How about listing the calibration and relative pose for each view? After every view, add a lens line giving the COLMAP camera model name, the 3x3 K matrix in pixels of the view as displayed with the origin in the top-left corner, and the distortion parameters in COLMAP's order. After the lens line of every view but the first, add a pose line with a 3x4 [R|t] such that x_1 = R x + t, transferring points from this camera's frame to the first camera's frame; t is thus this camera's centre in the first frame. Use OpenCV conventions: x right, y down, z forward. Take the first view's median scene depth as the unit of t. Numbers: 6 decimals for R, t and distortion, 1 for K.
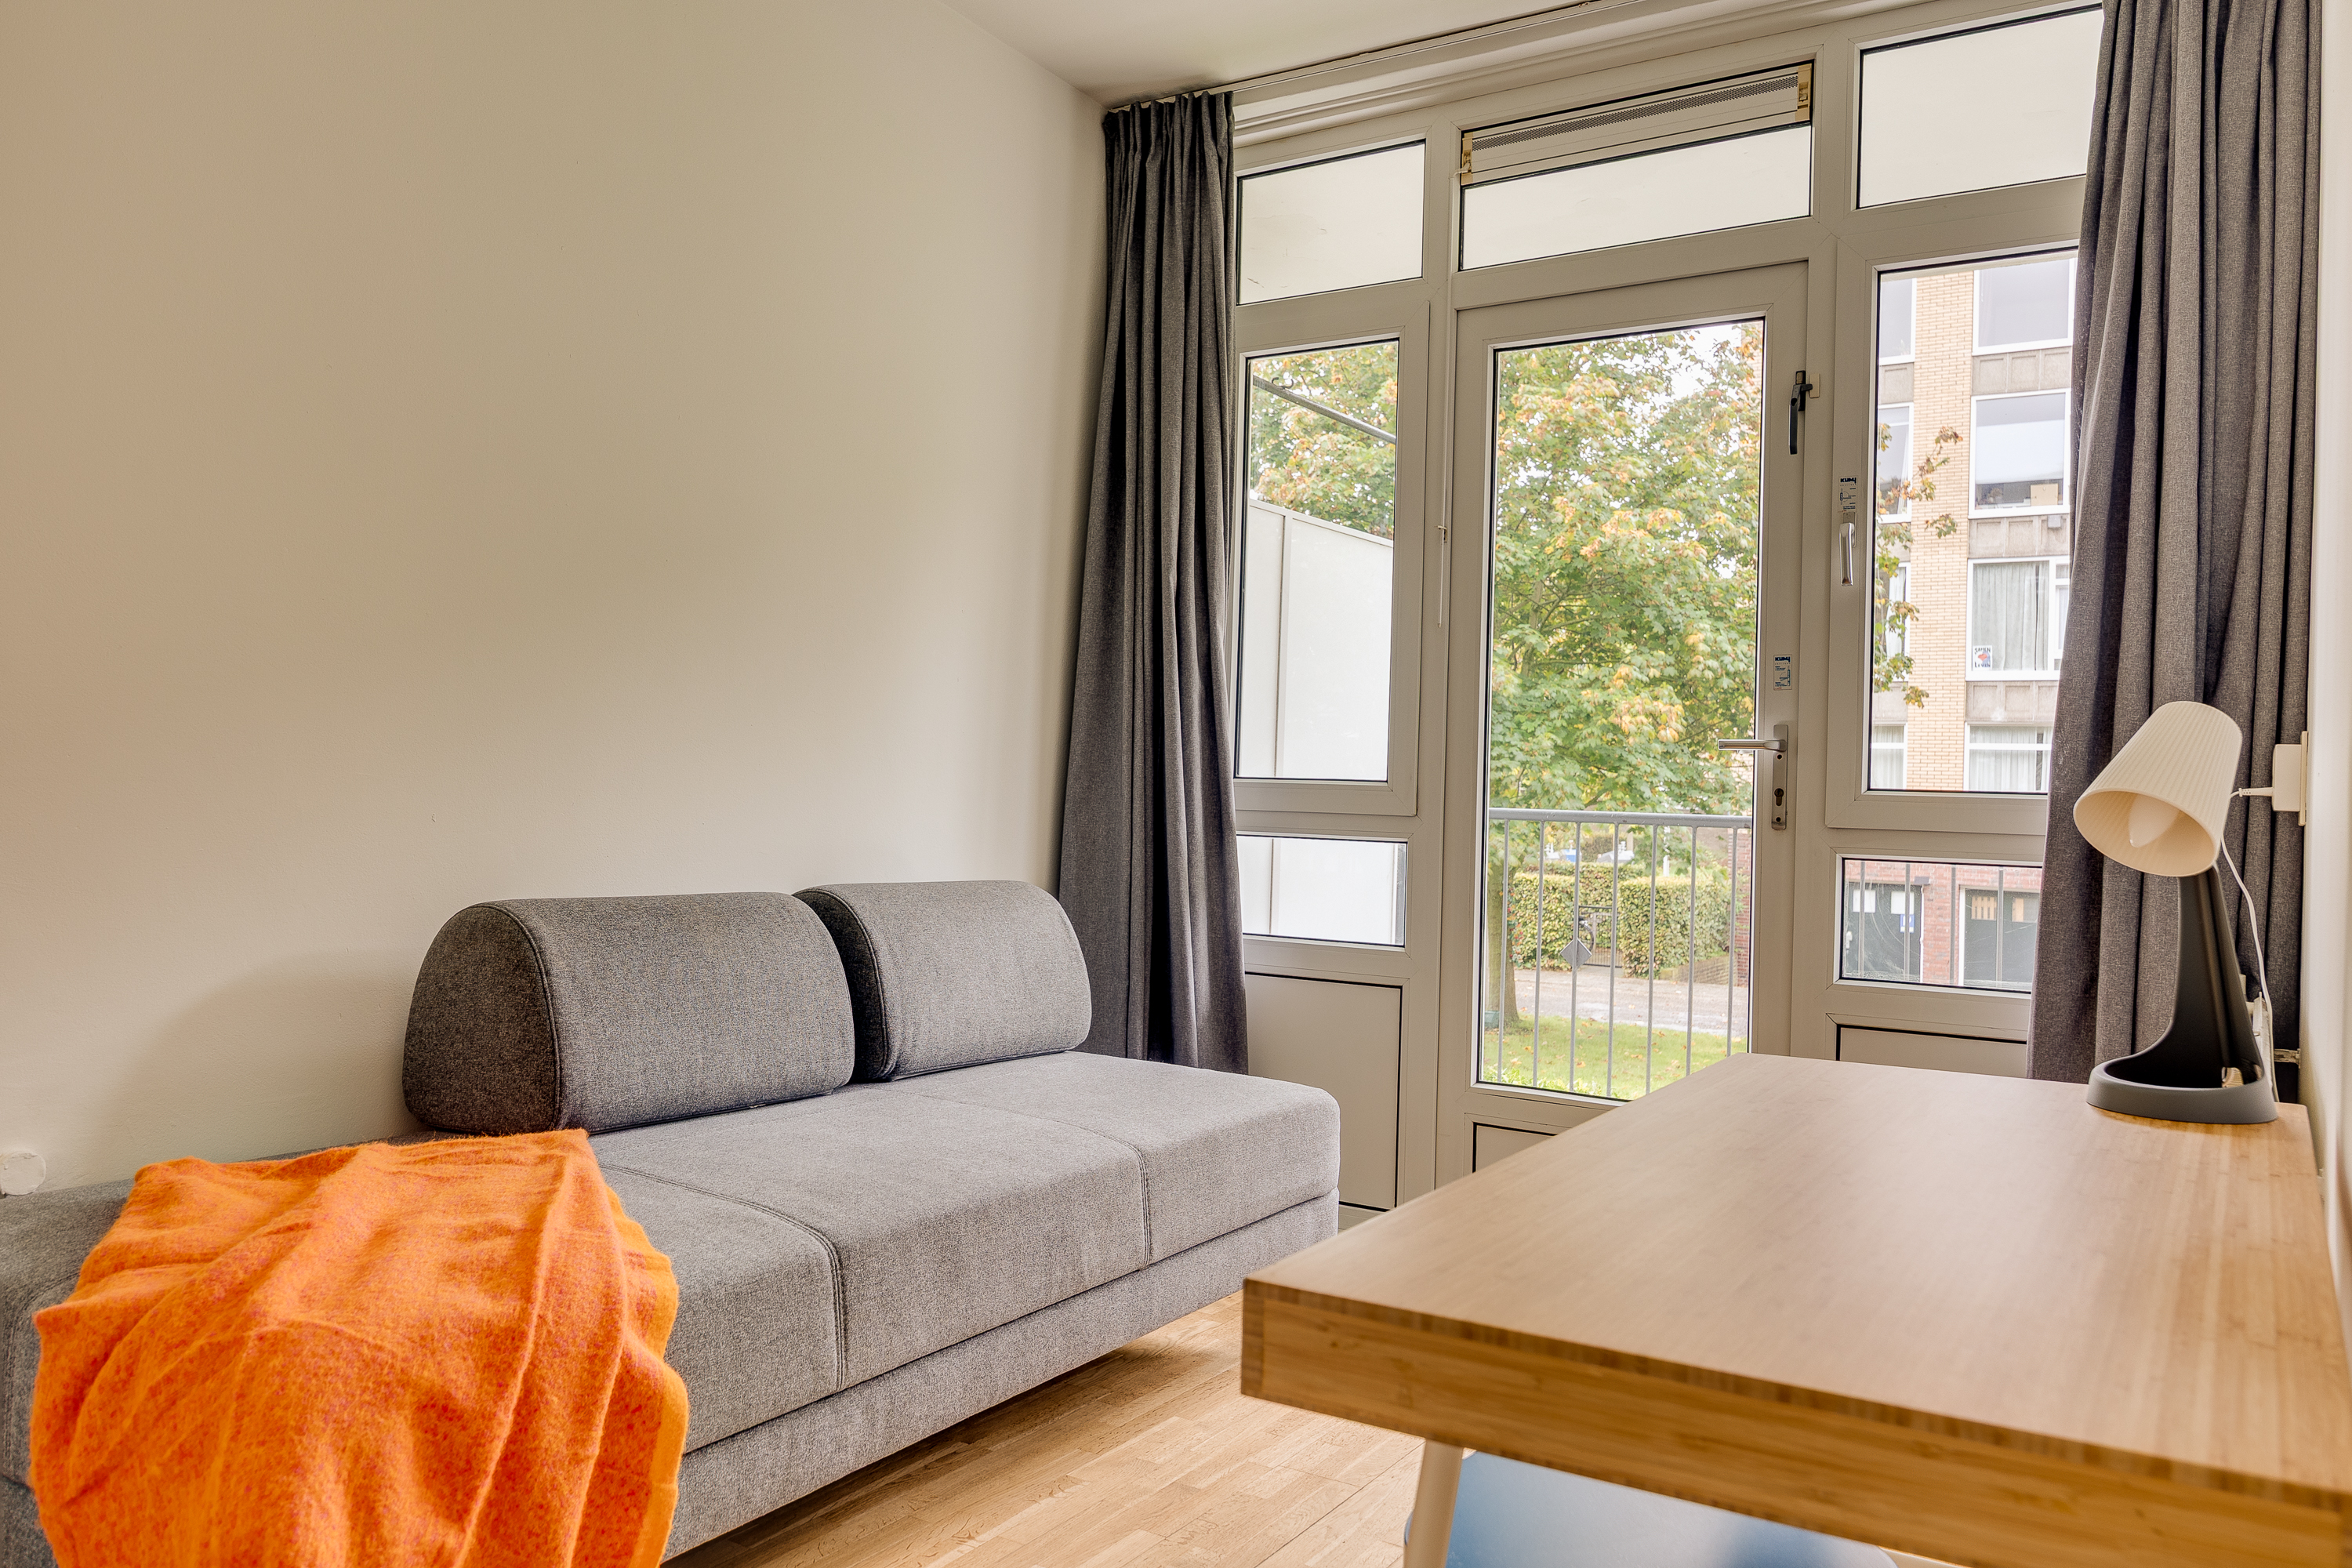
lens RADIAL K [[1664.9, 0, 1140.7], [0, 1664.9, 774.3], [0, 0, 1]] dist [-0.013501, -0.000679]
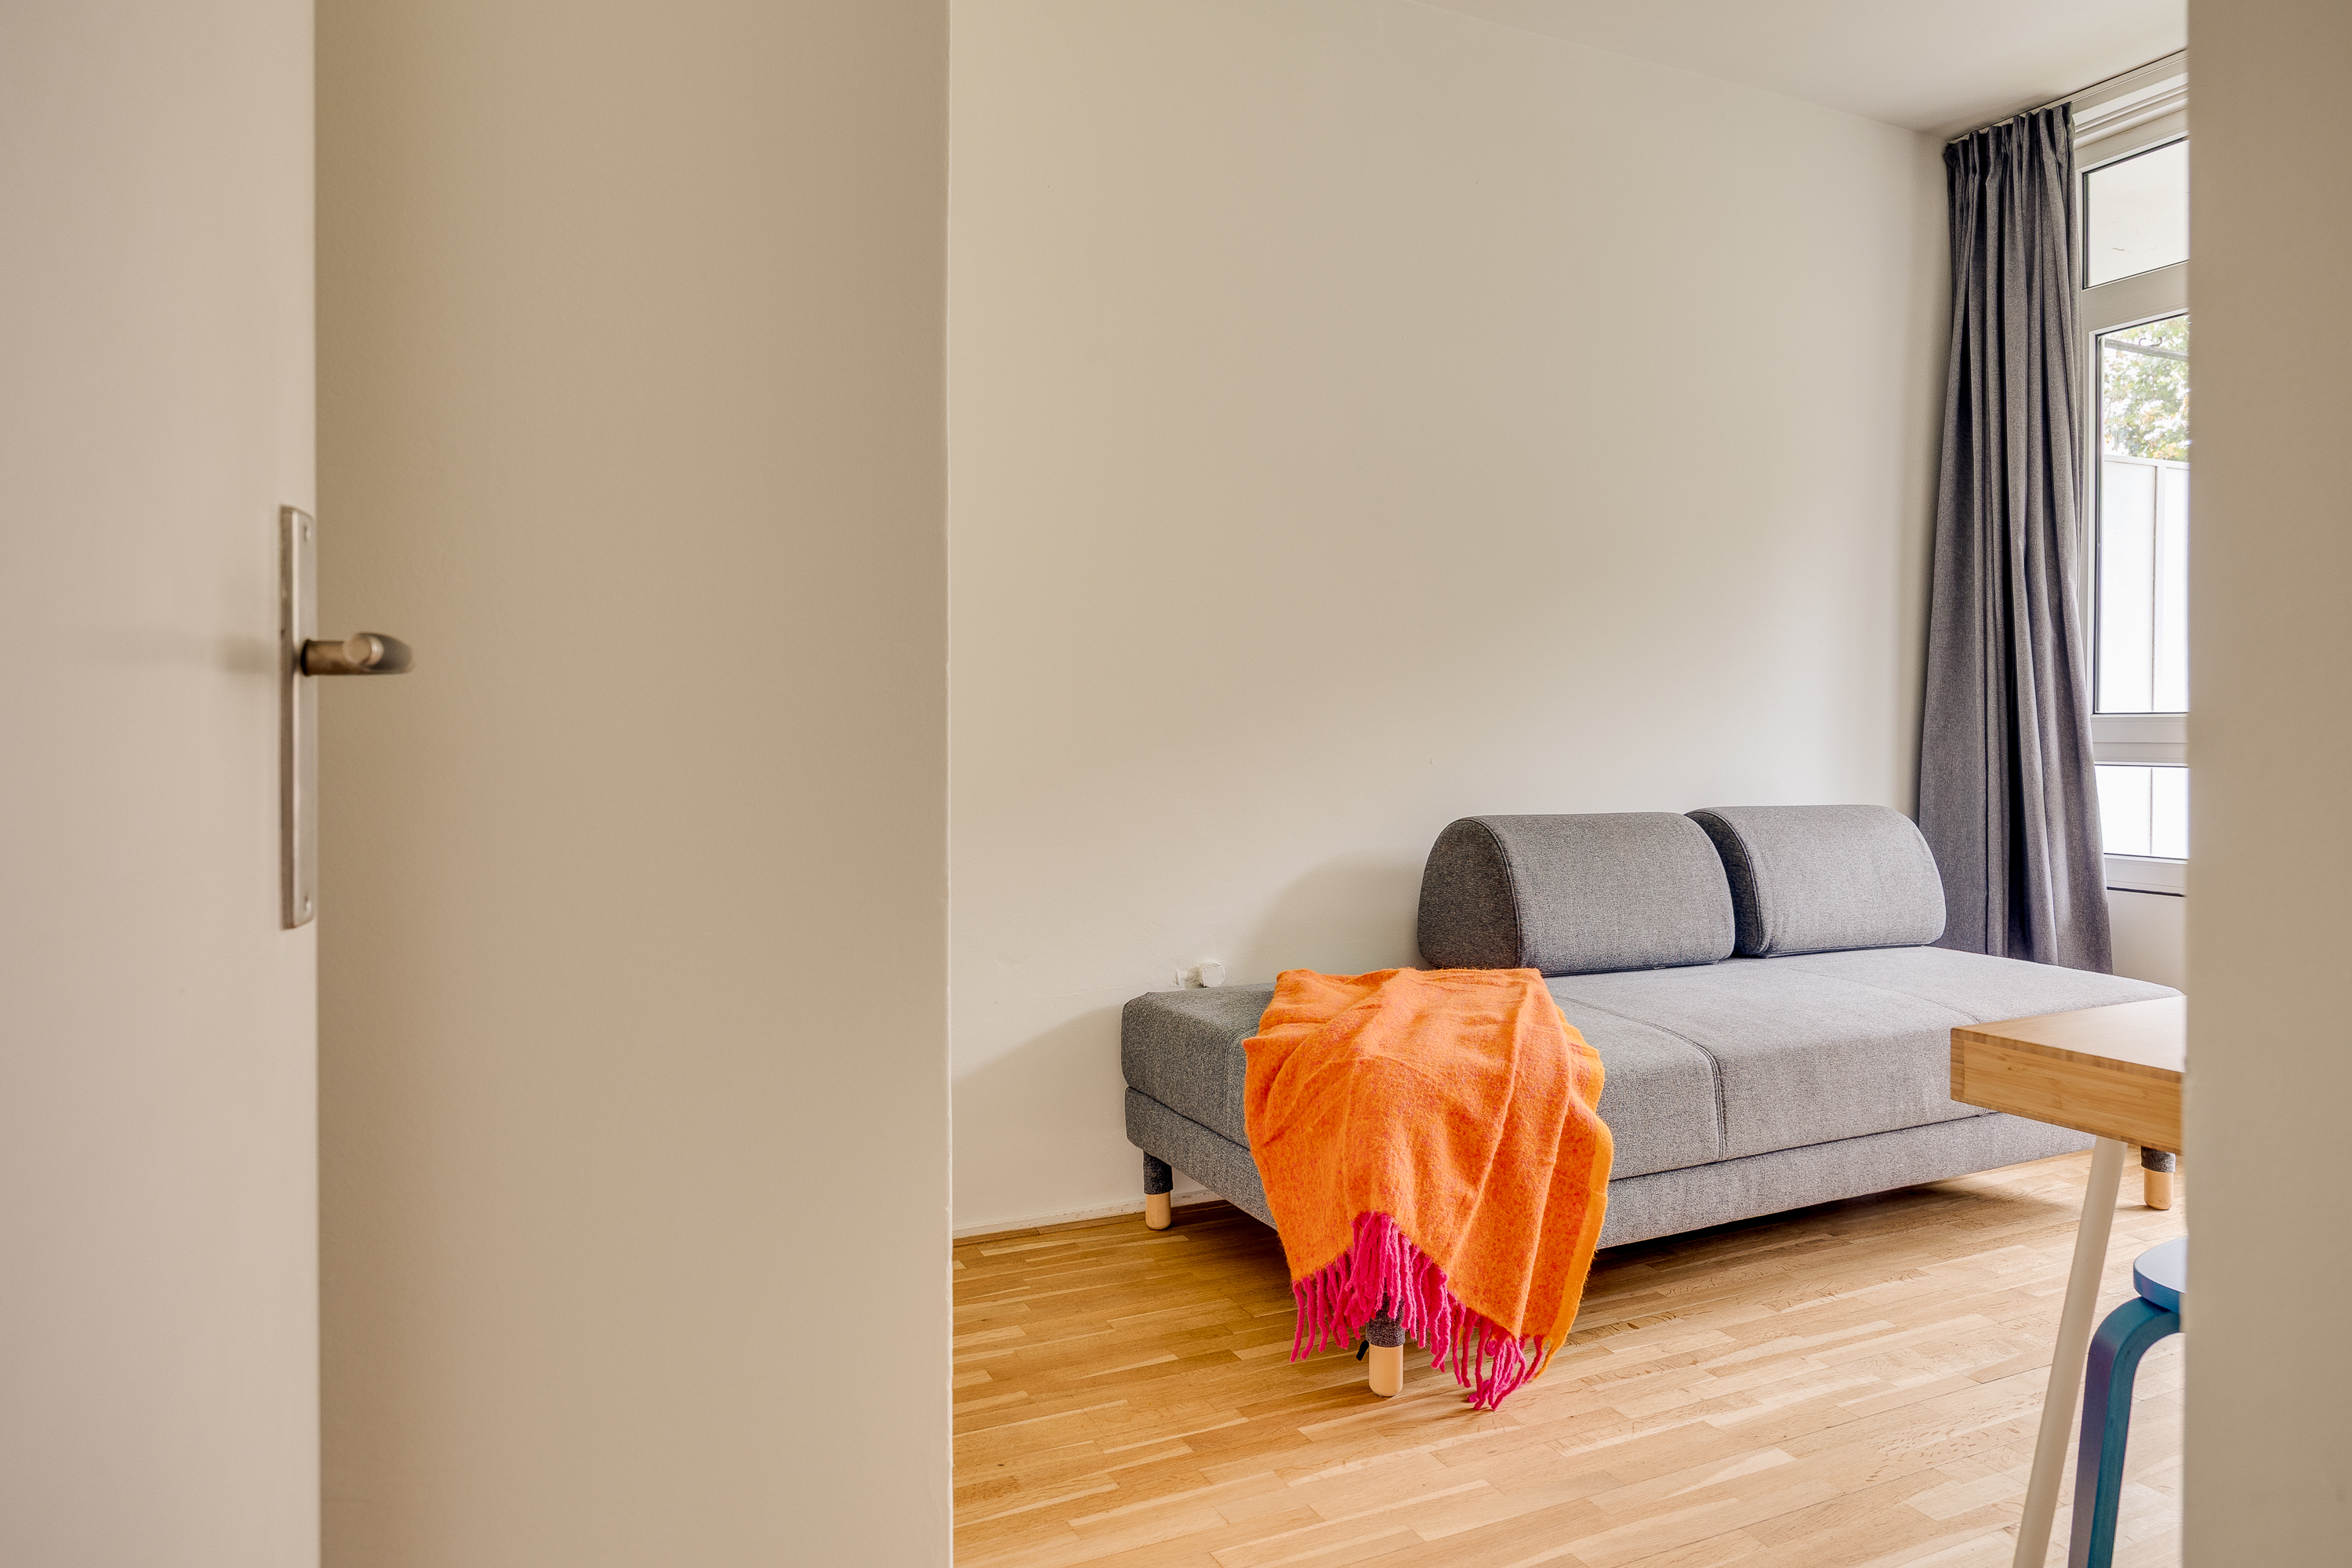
lens RADIAL K [[1523.8, 0, 1169.4], [0, 1523.8, 756.4], [0, 0, 1]] dist [-0.003278, 0.000846]
pose [[0.855458, -0.021676, -0.517418, 0.084168], [0.032480, 0.999402, 0.011831, -0.002312], [0.516852, -0.026927, 0.855651, -0.303057]]
